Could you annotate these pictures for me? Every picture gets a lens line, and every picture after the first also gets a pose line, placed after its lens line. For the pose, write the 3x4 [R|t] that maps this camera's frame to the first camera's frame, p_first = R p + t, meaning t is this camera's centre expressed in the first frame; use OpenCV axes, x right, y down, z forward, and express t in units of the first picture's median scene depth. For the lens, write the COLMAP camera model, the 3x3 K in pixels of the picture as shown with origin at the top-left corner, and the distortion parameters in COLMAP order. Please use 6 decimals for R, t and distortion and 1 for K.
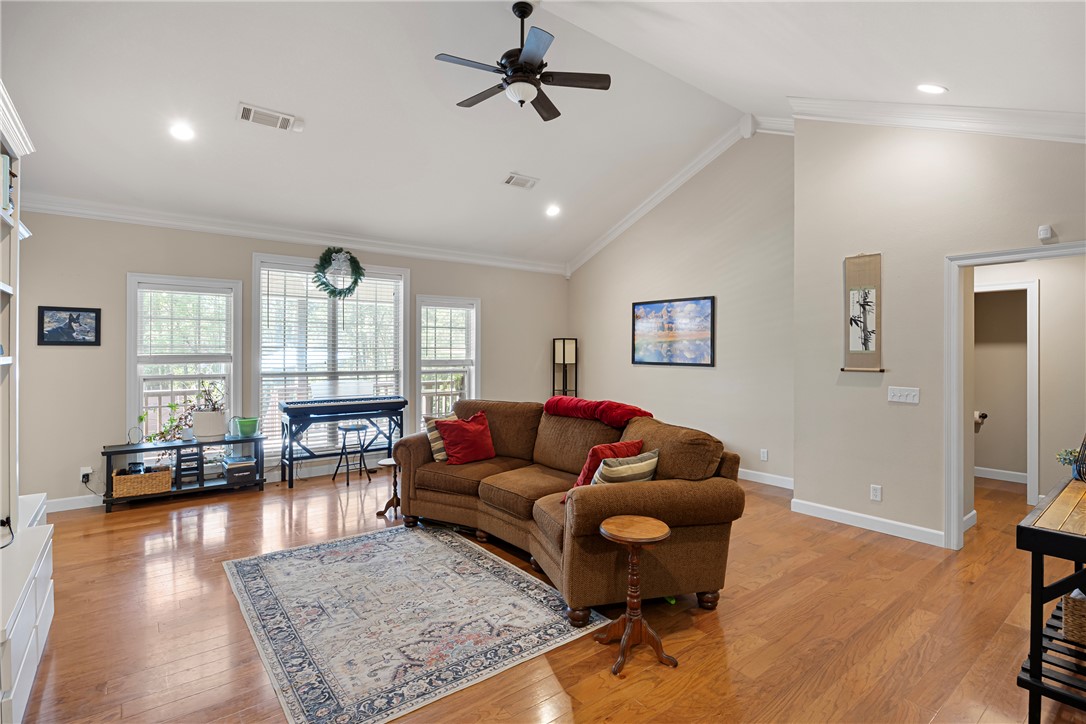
lens RADIAL K [[522.0, 0, 543.8], [0, 522.0, 354.1], [0, 0, 1]] dist [-0.010320, 0.000392]
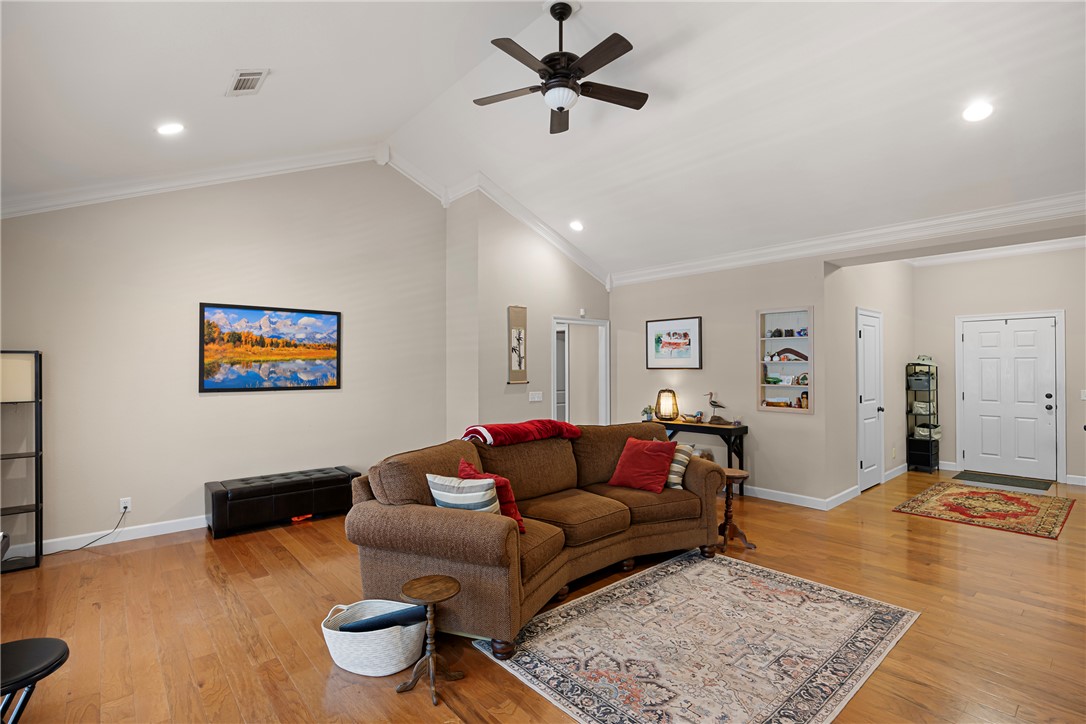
lens RADIAL K [[522.0, 0, 548.2], [0, 522.0, 366.2], [0, 0, 1]] dist [-0.010320, 0.000392]
pose [[-0.056561, -0.004890, 0.998387, -0.994317], [0.010983, 0.999924, 0.005520, -0.026547], [-0.998339, 0.011278, -0.056503, 1.098083]]
